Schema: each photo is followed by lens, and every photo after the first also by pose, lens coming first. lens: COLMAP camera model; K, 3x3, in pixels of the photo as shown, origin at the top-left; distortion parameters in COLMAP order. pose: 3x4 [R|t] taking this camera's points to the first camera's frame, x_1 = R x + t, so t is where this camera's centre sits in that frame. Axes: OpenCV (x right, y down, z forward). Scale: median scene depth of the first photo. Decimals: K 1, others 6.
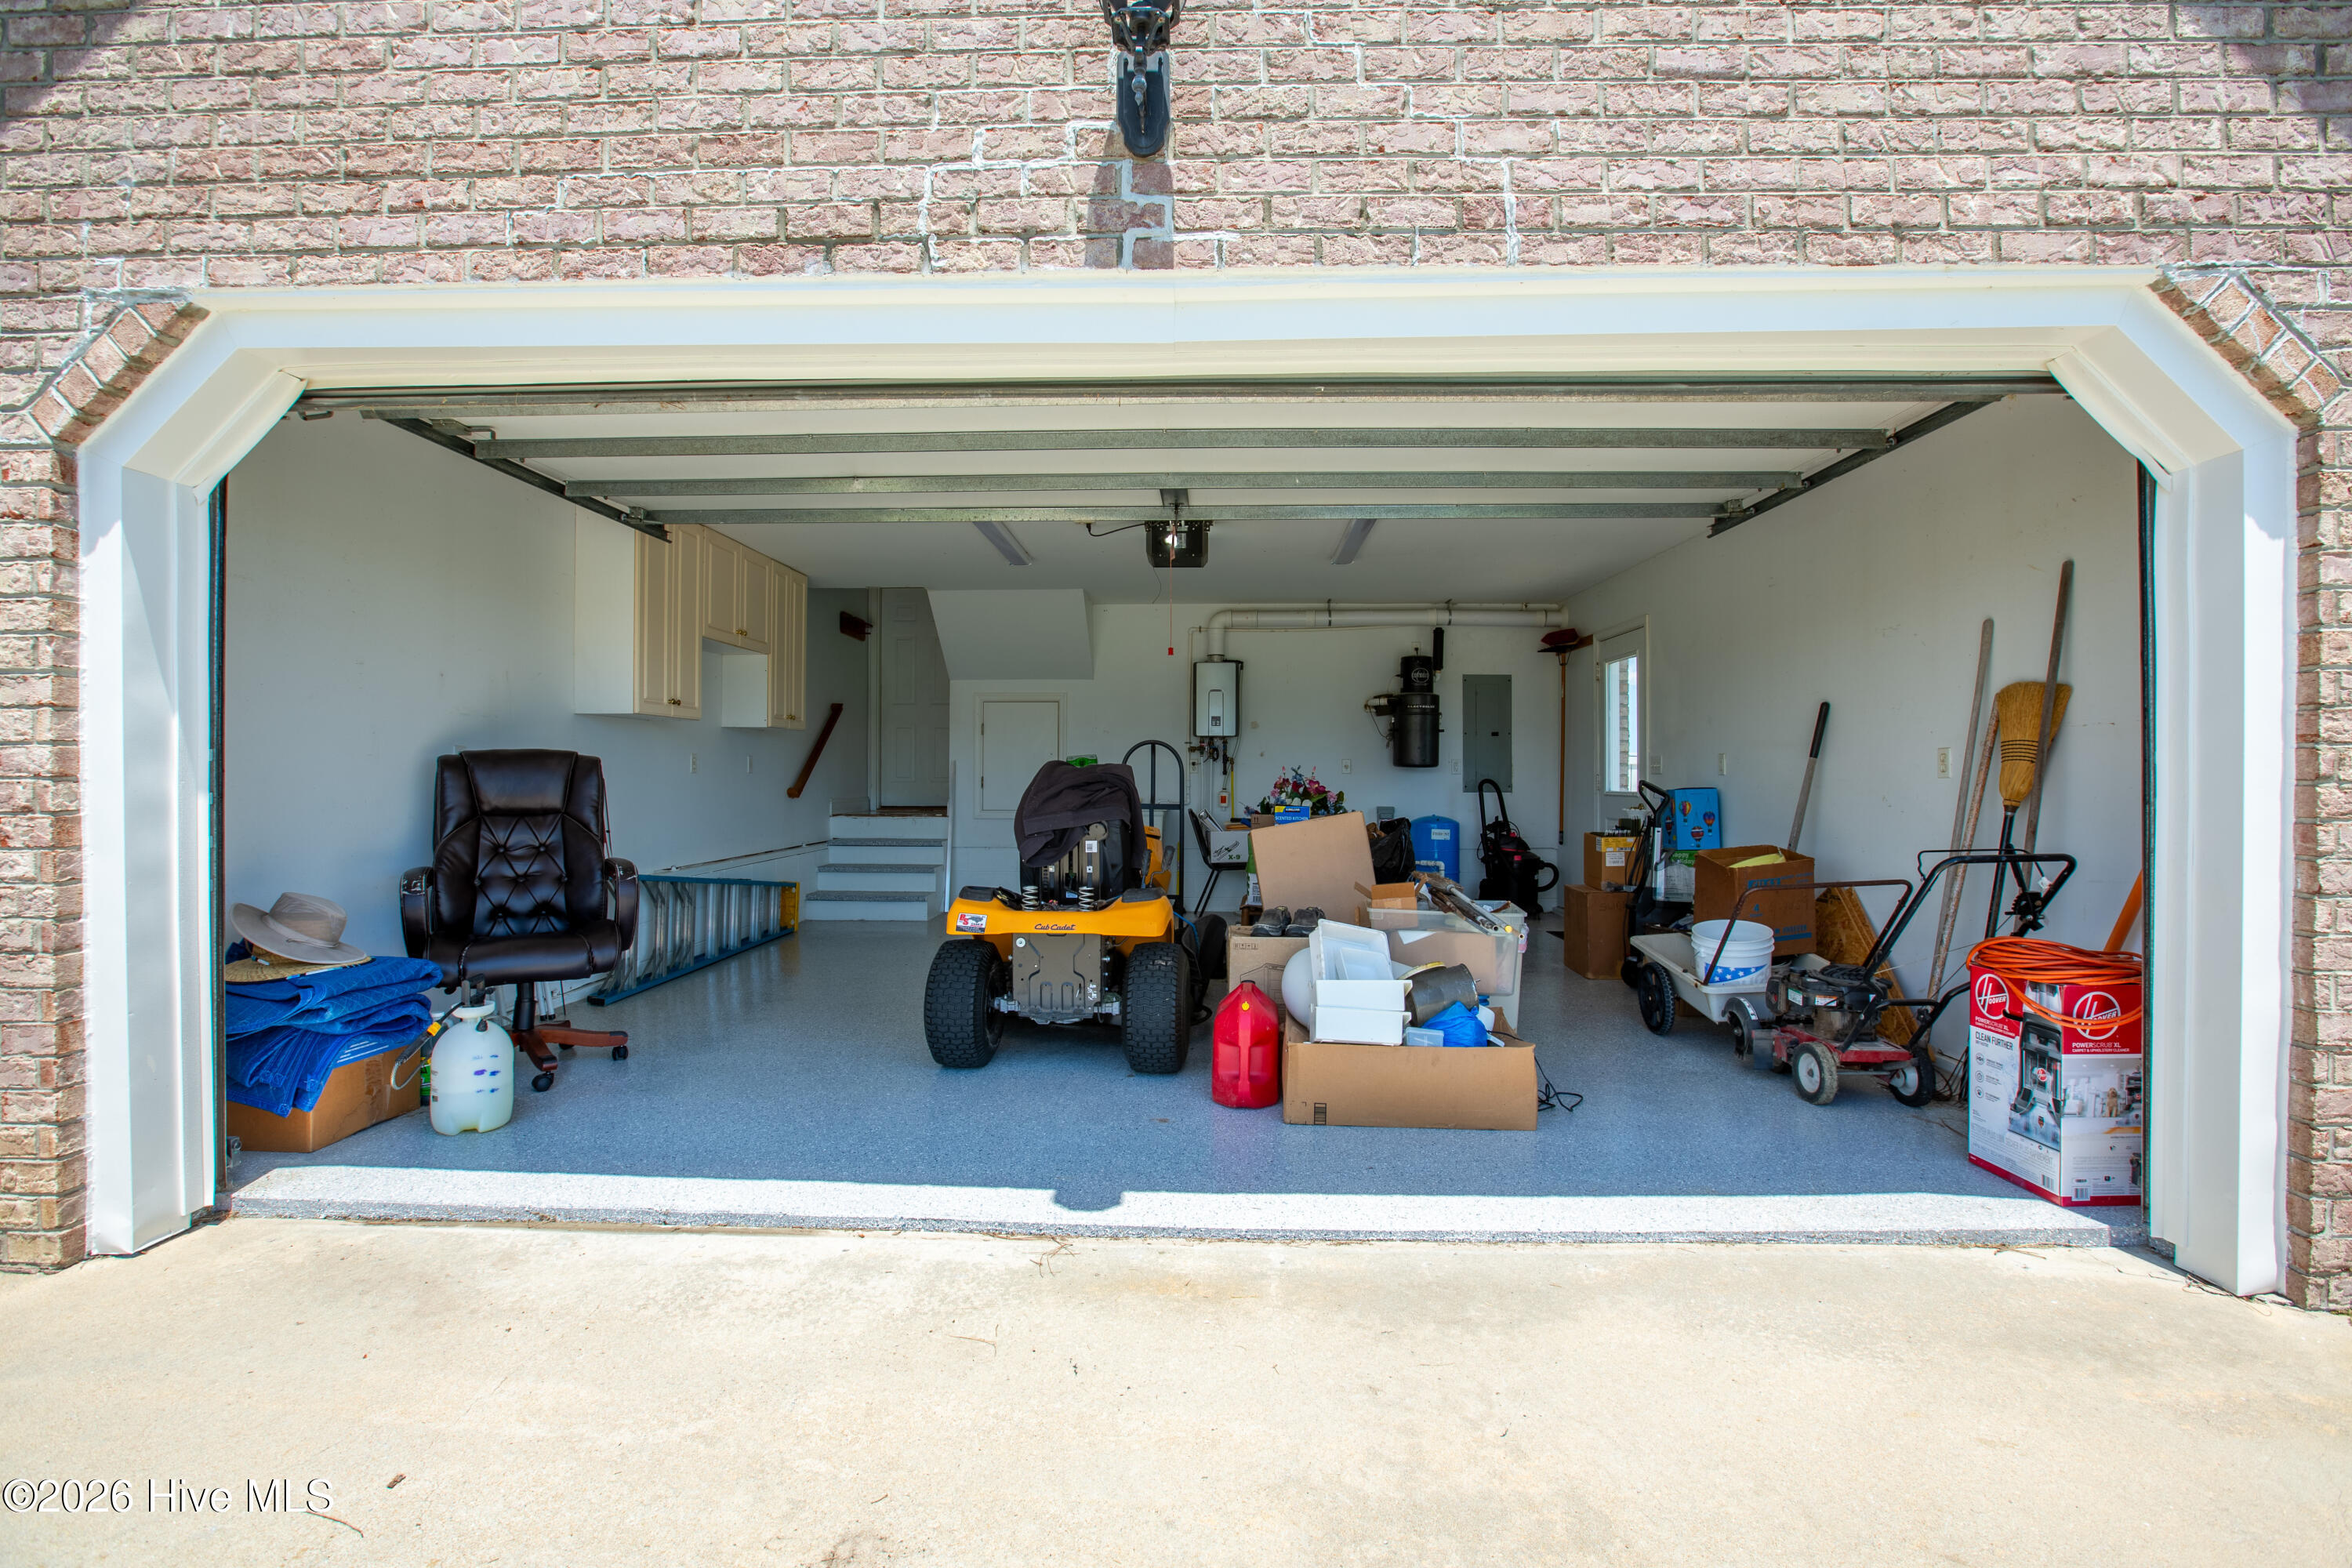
lens RADIAL K [[1033.8, 0, 1181.4], [0, 1033.8, 779.5], [0, 0, 1]] dist [-0.019688, 0.003380]
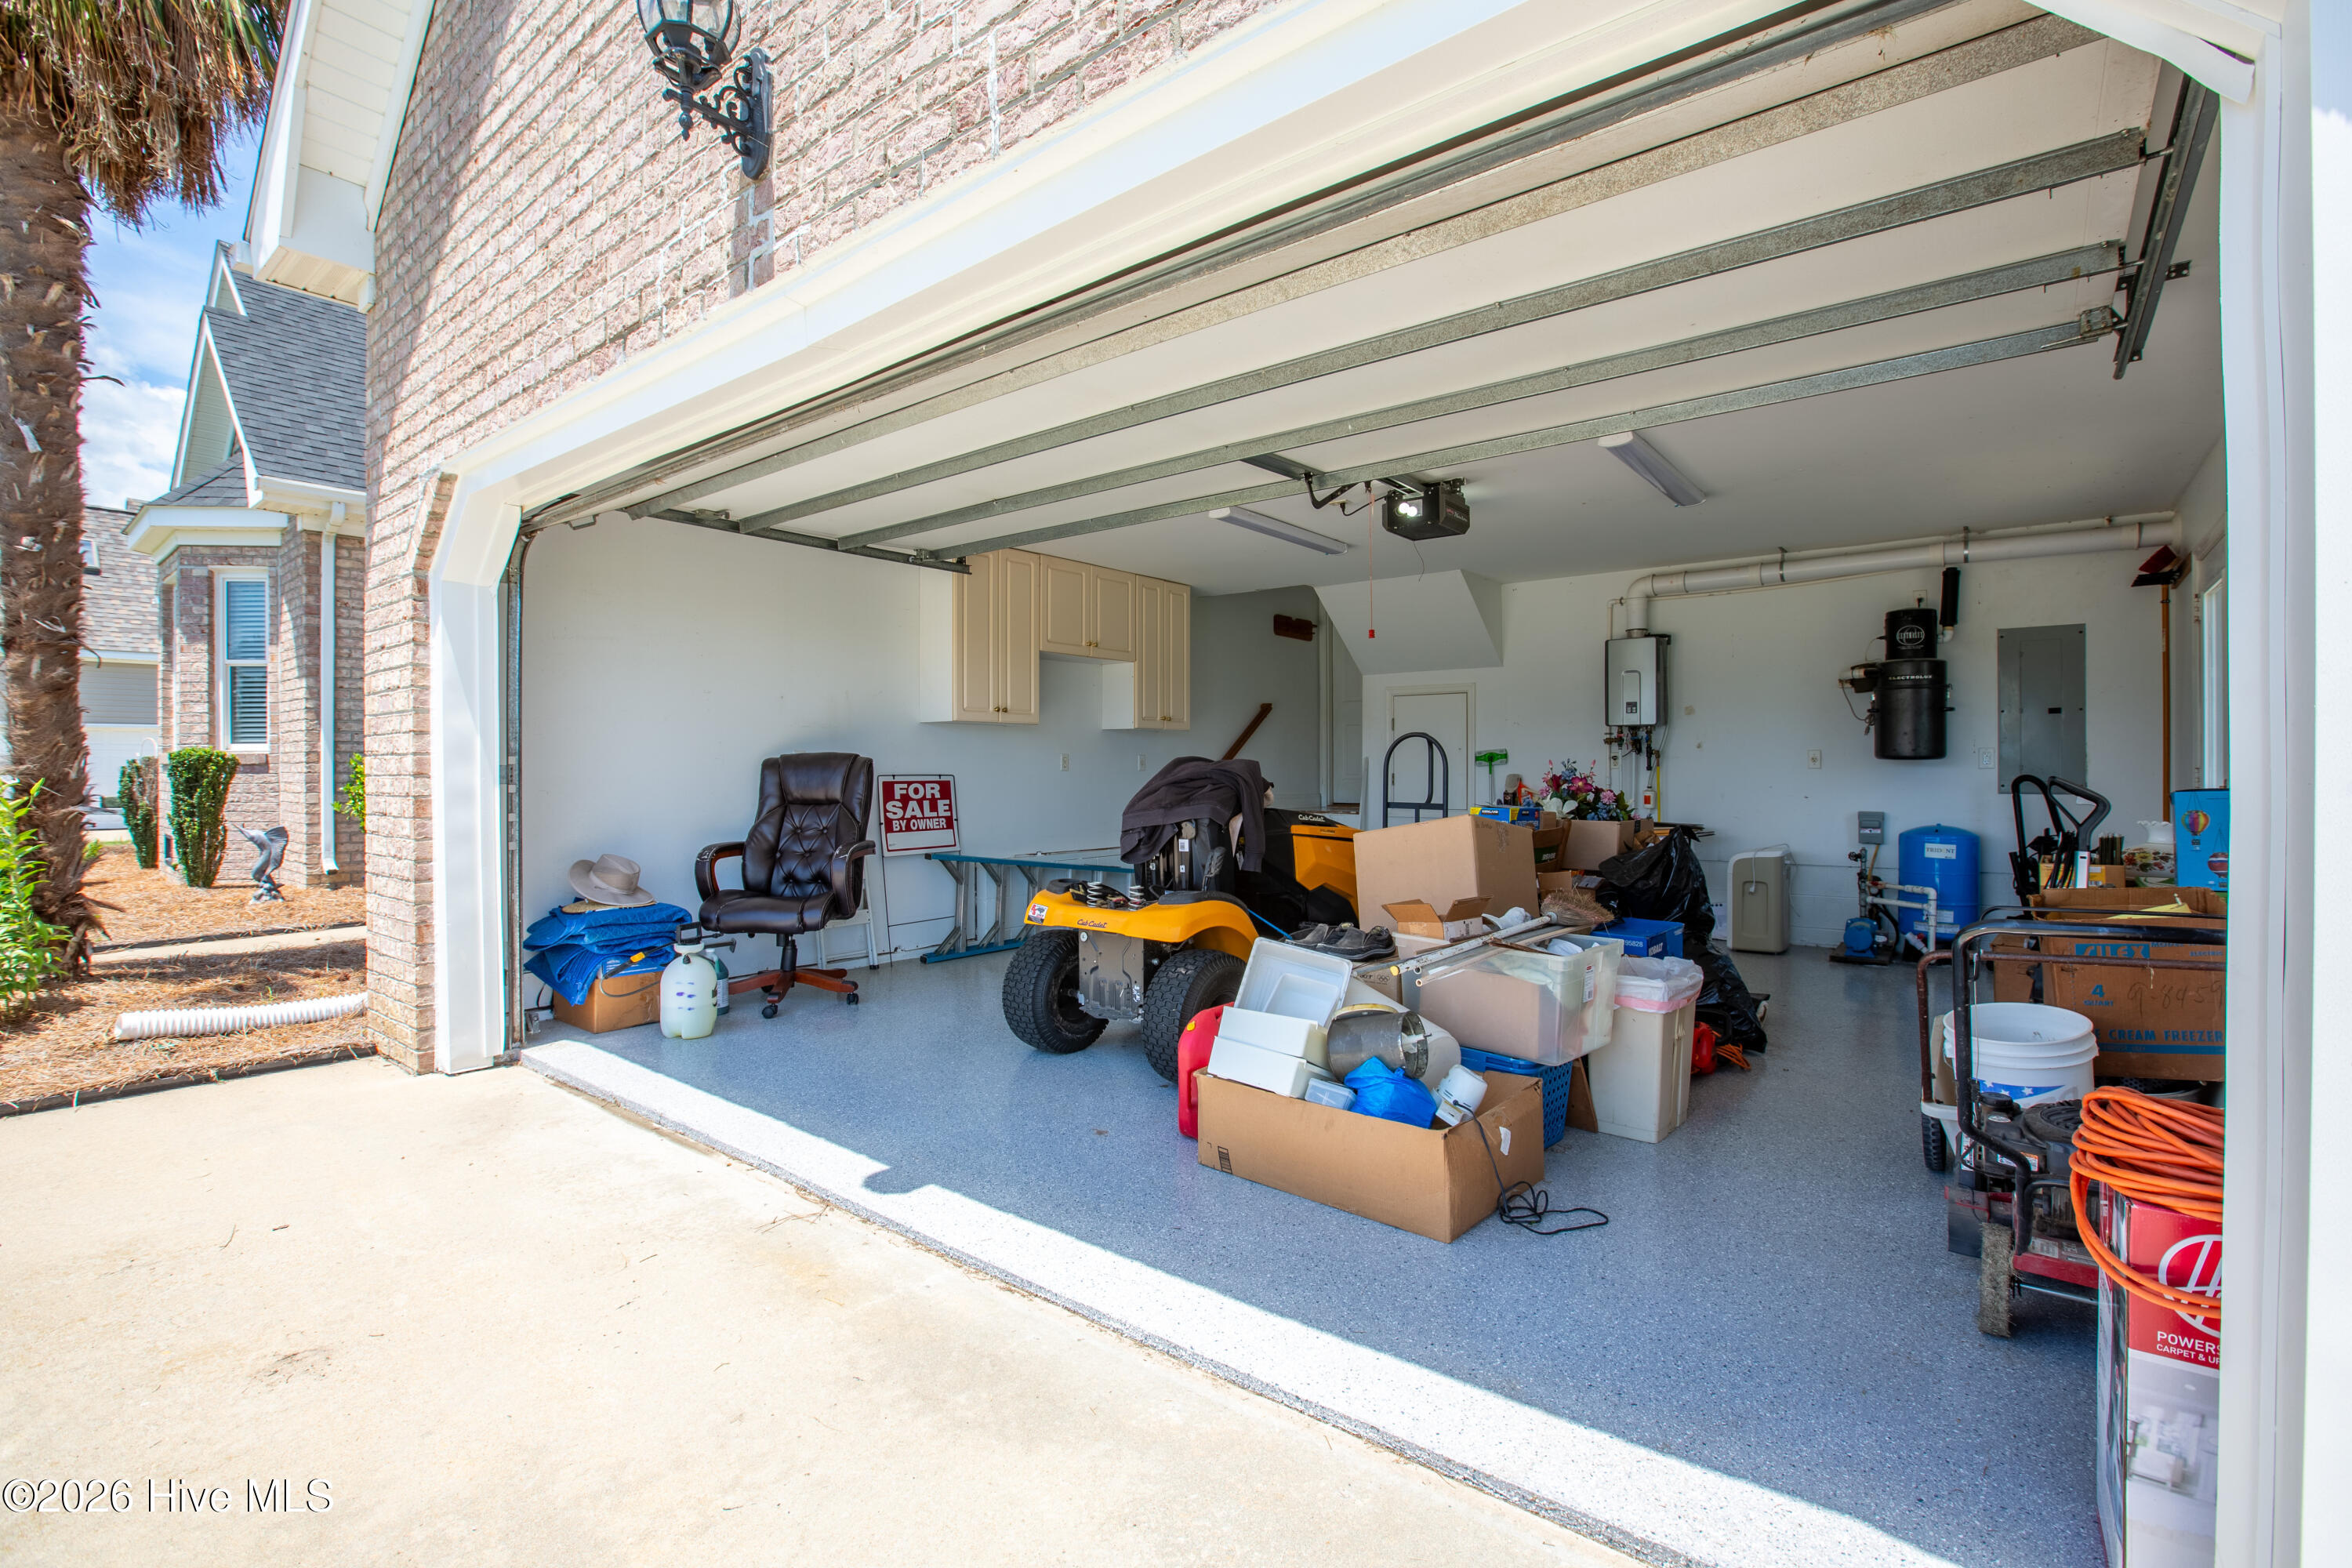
lens RADIAL K [[1033.8, 0, 1186.8], [0, 1033.8, 780.4], [0, 0, 1]] dist [-0.019688, 0.003380]
pose [[0.809724, 0.001814, -0.586808, 0.613810], [-0.000086, 0.999996, 0.002973, 0.001077], [0.586811, -0.002357, 0.809721, 0.274474]]
